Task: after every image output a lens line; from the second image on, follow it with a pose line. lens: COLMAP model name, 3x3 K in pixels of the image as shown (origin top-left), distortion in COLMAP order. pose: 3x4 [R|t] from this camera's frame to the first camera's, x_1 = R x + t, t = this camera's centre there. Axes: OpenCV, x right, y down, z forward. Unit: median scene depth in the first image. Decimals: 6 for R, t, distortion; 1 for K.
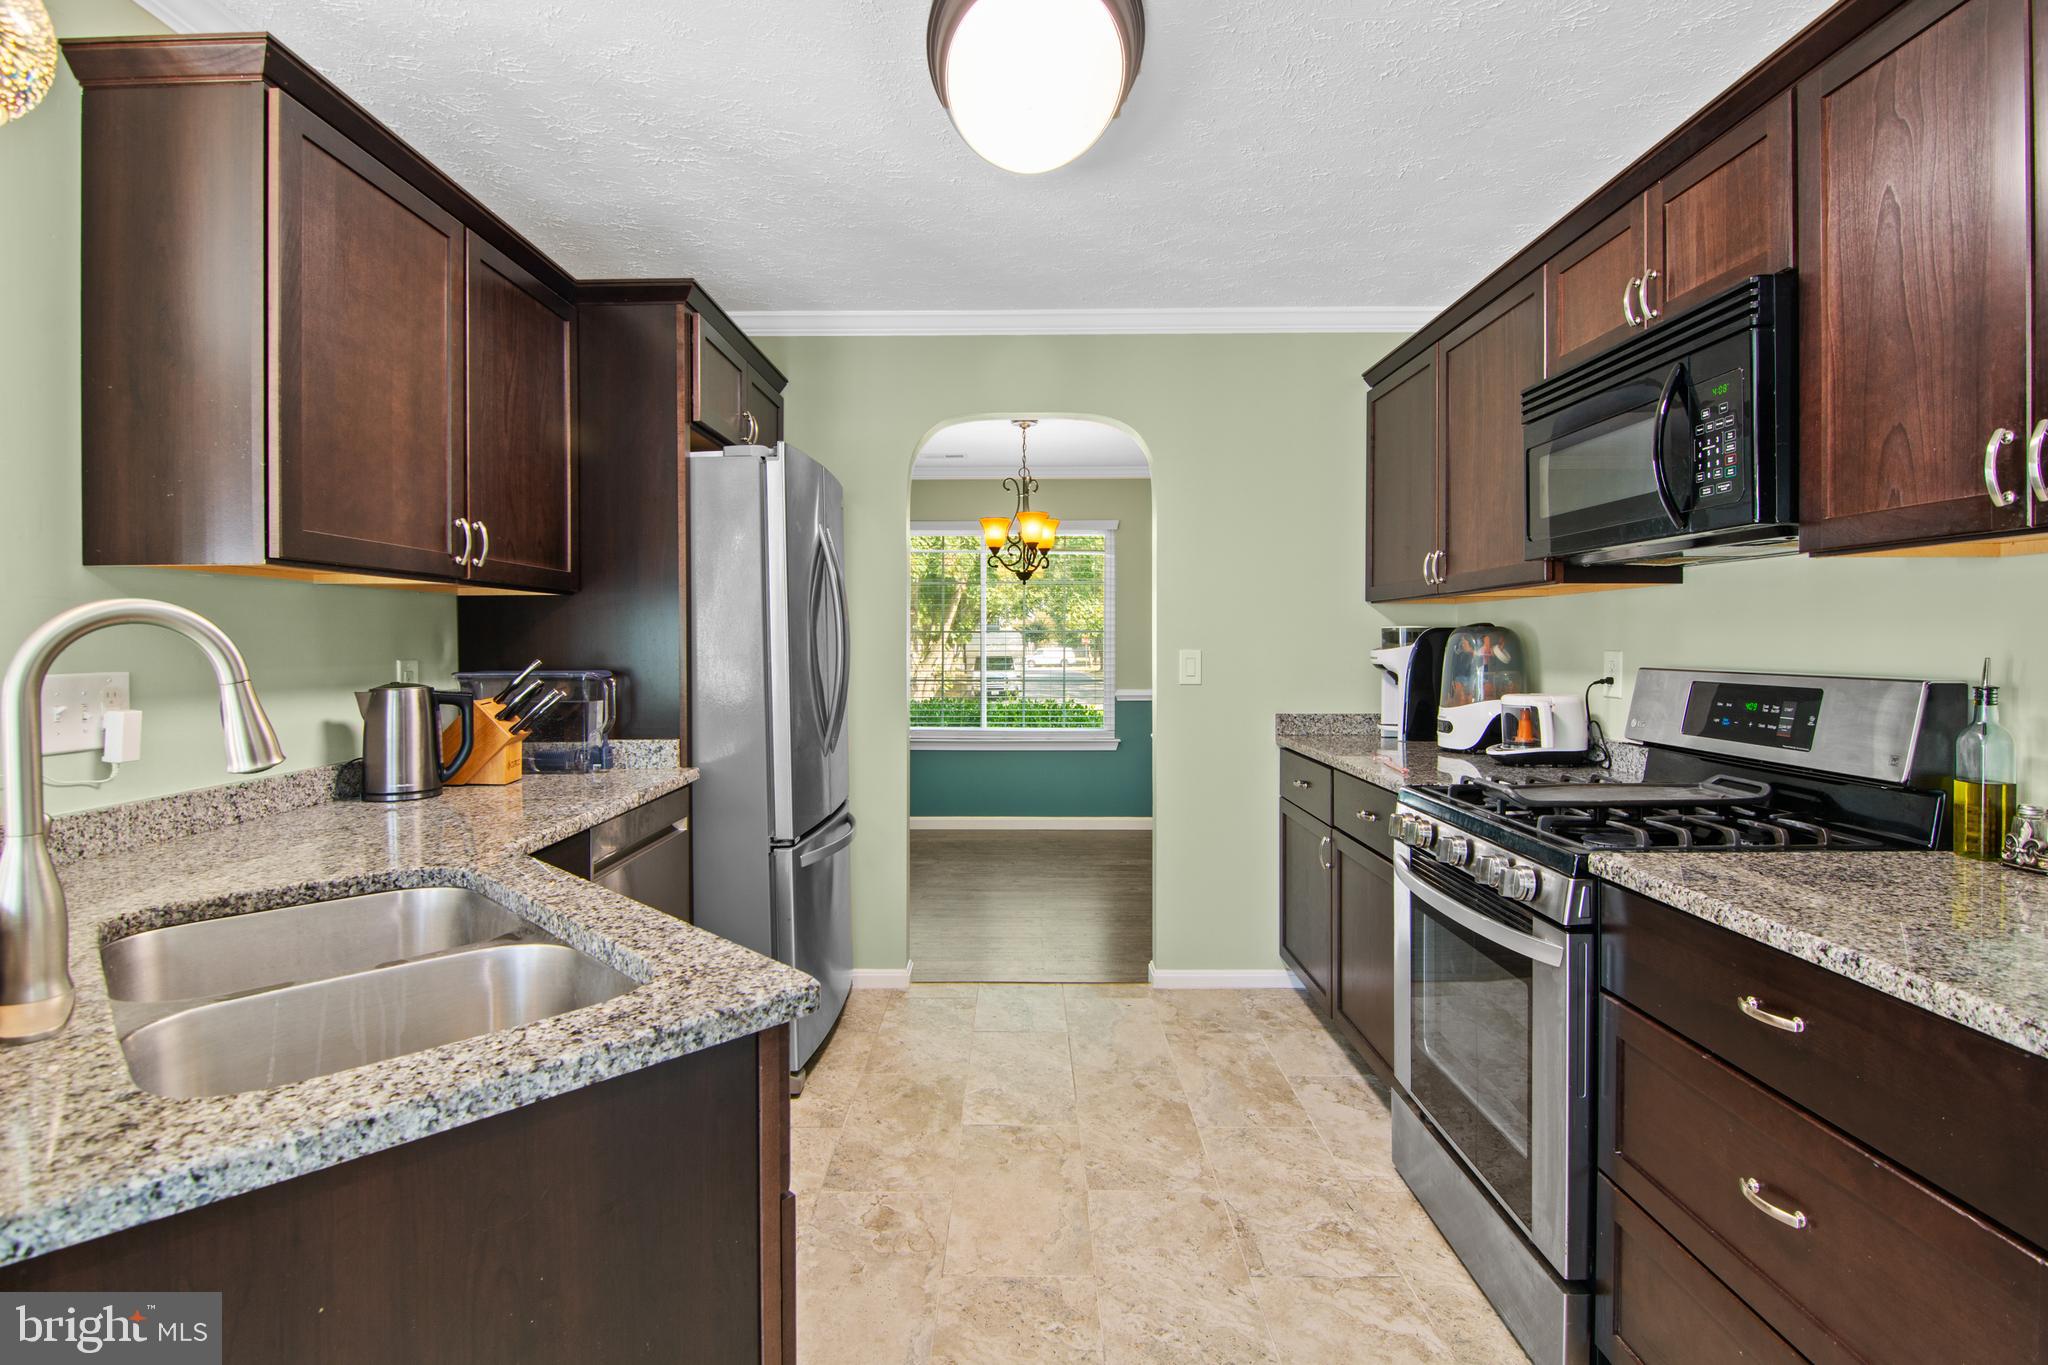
lens RADIAL K [[1004.2, 0, 1018.7], [0, 1004.2, 647.5], [0, 0, 1]] dist [-0.002888, -0.006554]
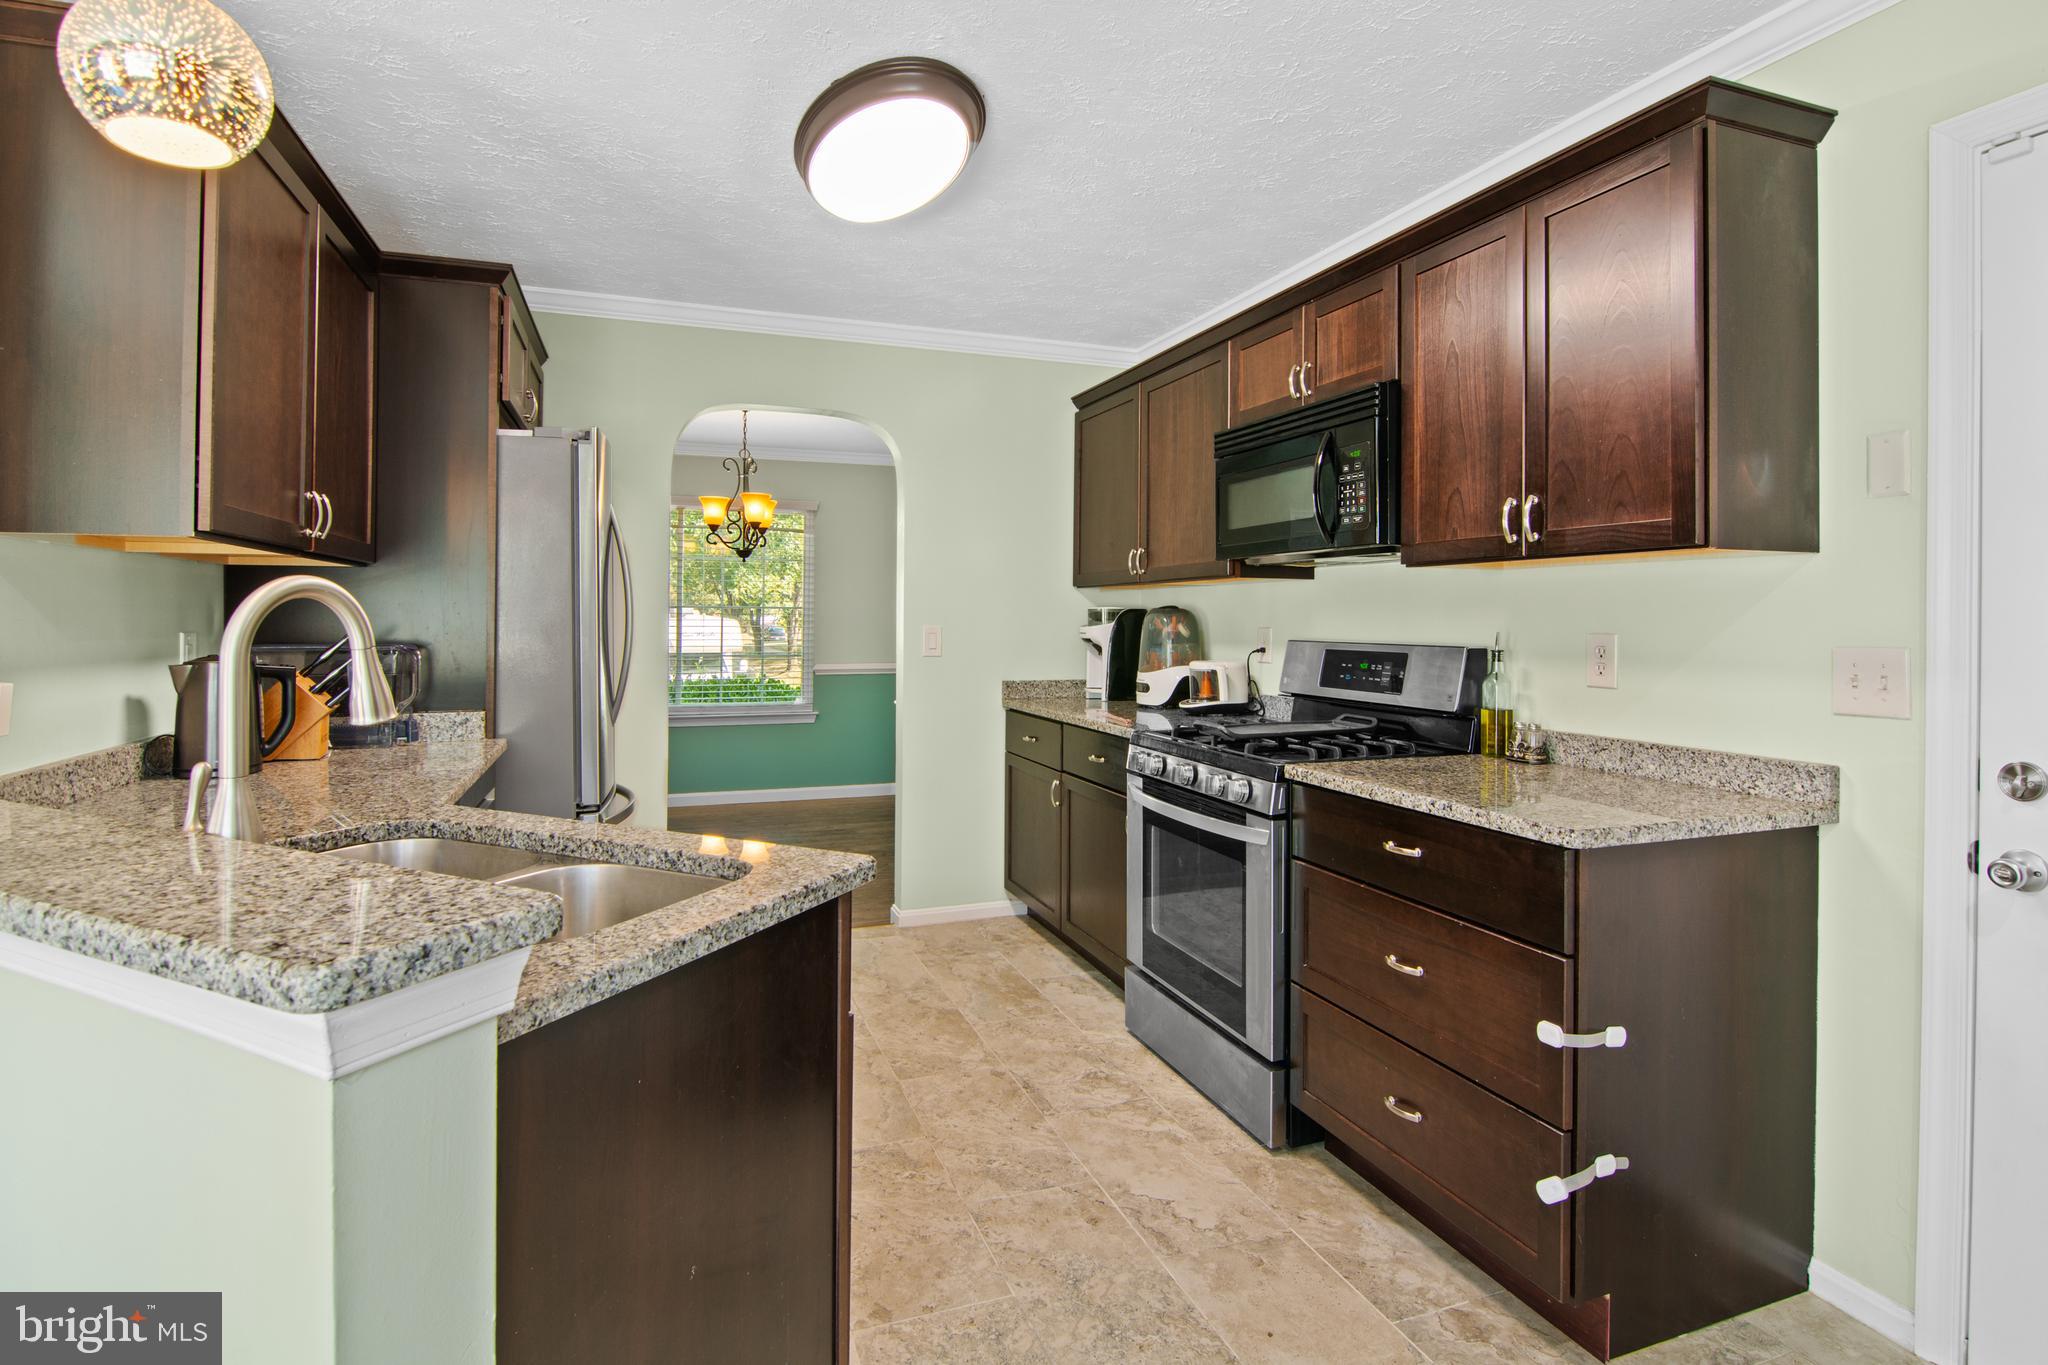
lens RADIAL K [[1019.9, 0, 1018.6], [0, 1019.9, 608.4], [0, 0, 1]] dist [-0.001015, -0.006541]
pose [[0.935055, 0.010629, 0.354344, -0.243516], [-0.004989, 0.999846, -0.016826, 0.002434], [-0.354469, 0.013965, 0.934964, -0.194032]]
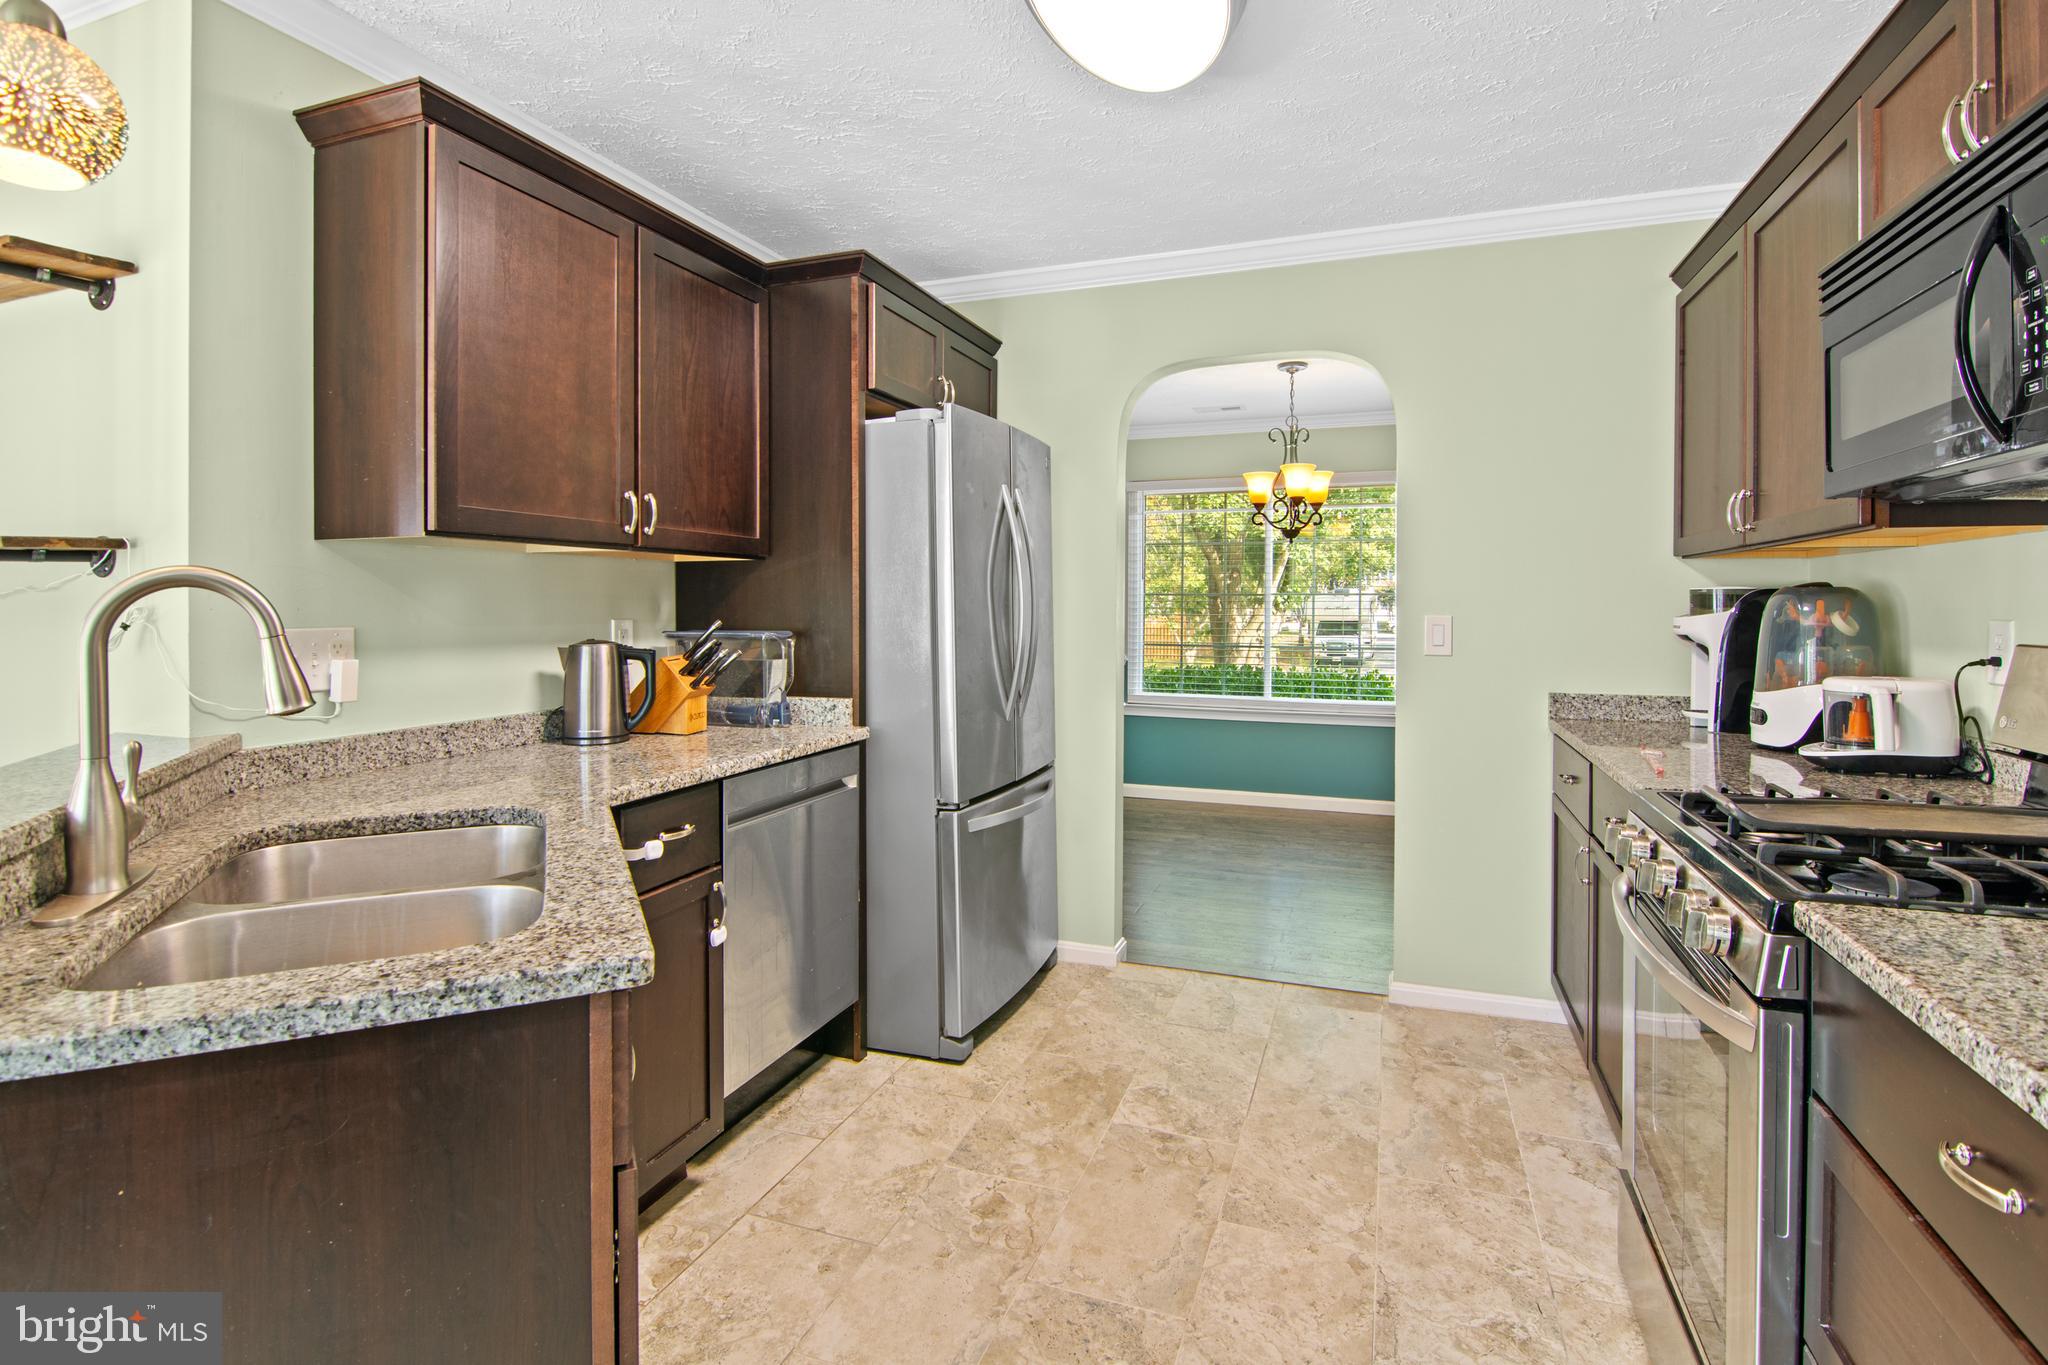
lens RADIAL K [[1019.9, 0, 1018.6], [0, 1019.9, 608.4], [0, 0, 1]] dist [-0.001015, -0.006541]
pose [[0.939402, 0.004377, -0.342791, 0.219954], [-0.005096, 0.999986, -0.001198, -0.000819], [0.342781, 0.002872, 0.939411, 0.091376]]
